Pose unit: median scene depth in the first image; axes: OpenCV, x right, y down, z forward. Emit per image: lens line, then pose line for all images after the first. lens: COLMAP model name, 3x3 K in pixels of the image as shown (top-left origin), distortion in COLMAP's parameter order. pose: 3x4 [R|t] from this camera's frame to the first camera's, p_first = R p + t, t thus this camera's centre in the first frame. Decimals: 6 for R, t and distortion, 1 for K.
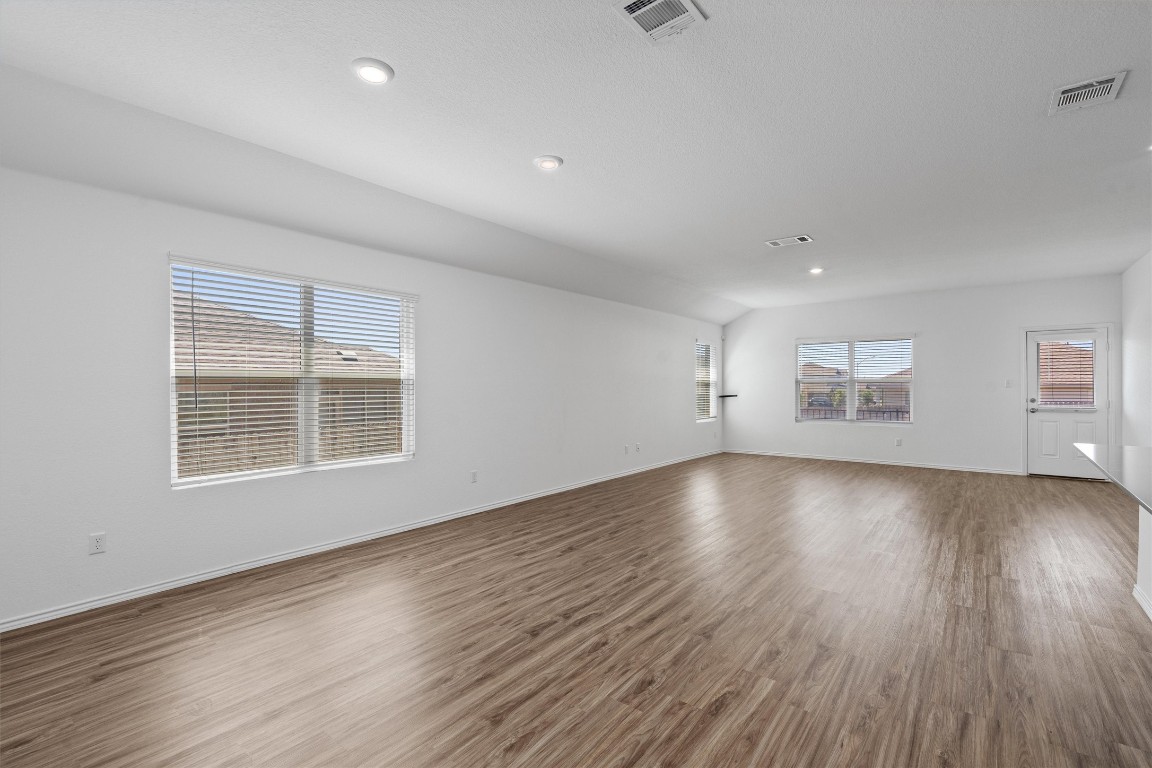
lens RADIAL K [[529.4, 0, 581.4], [0, 529.4, 384.5], [0, 0, 1]] dist [-0.003626, 0.001265]
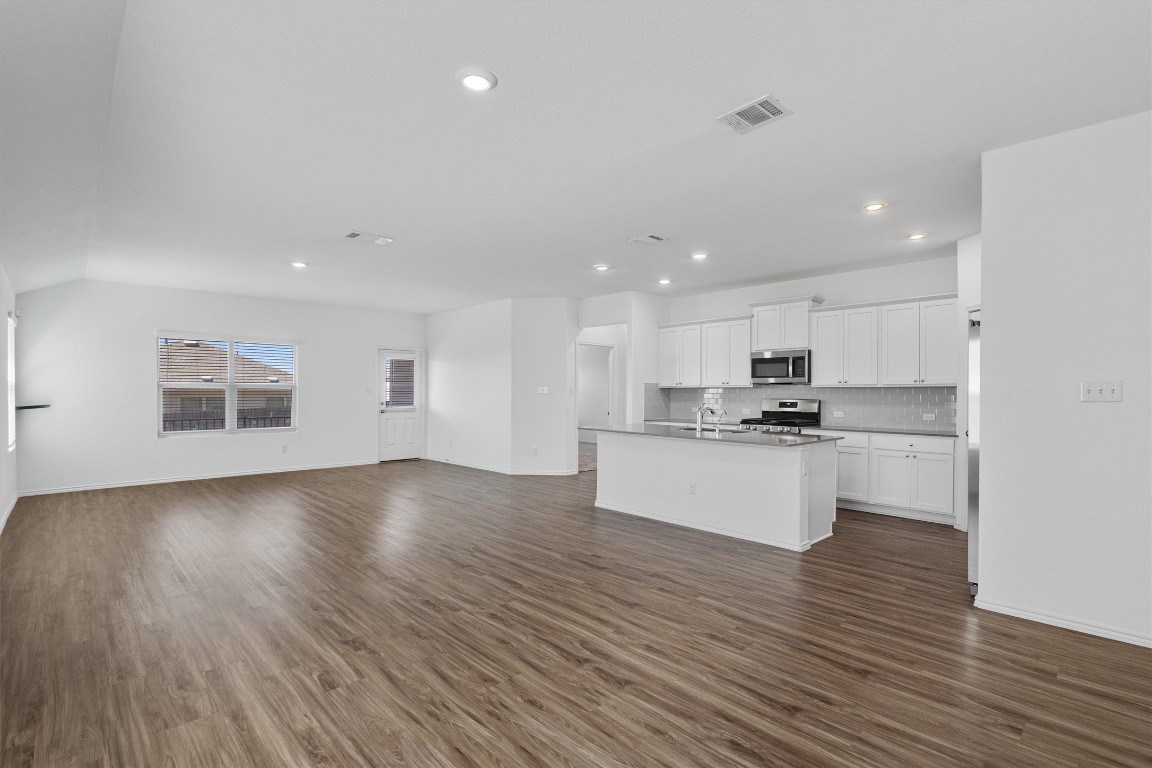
lens RADIAL K [[529.4, 0, 581.1], [0, 529.4, 388.8], [0, 0, 1]] dist [-0.003626, 0.001265]
pose [[0.140283, 0.006307, 0.990091, -0.762765], [-0.005517, 0.999969, -0.005588, -0.001518], [-0.990096, -0.004679, 0.140314, 0.760861]]
